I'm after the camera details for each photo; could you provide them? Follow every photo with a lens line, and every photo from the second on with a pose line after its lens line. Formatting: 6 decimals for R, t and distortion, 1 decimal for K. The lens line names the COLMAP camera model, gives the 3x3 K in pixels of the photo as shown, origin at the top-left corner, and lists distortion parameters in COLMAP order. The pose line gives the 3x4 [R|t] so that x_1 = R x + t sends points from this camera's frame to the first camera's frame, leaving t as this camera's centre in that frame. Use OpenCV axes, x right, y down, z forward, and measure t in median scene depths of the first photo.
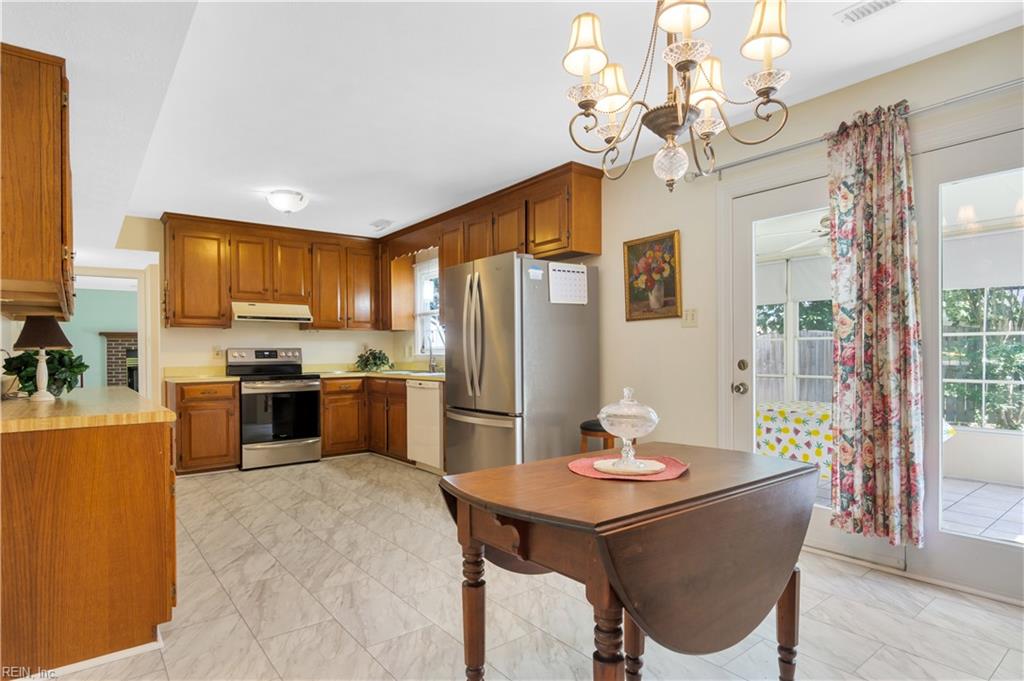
lens RADIAL K [[554.3, 0, 516.4], [0, 554.3, 354.4], [0, 0, 1]] dist [-0.025255, 0.000555]
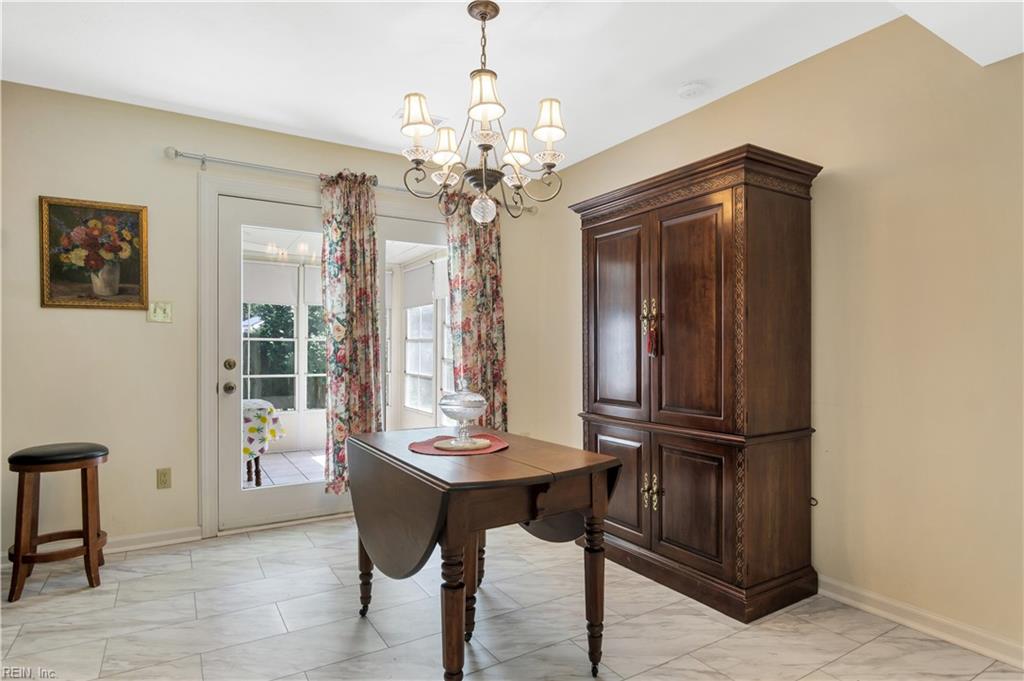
lens RADIAL K [[554.3, 0, 515.2], [0, 554.3, 350.8], [0, 0, 1]] dist [-0.025255, 0.000555]
pose [[0.111479, 0.016593, 0.993628, -0.395262], [0.000070, 0.999860, -0.016705, 0.008600], [-0.993767, 0.001932, 0.111462, 0.283440]]
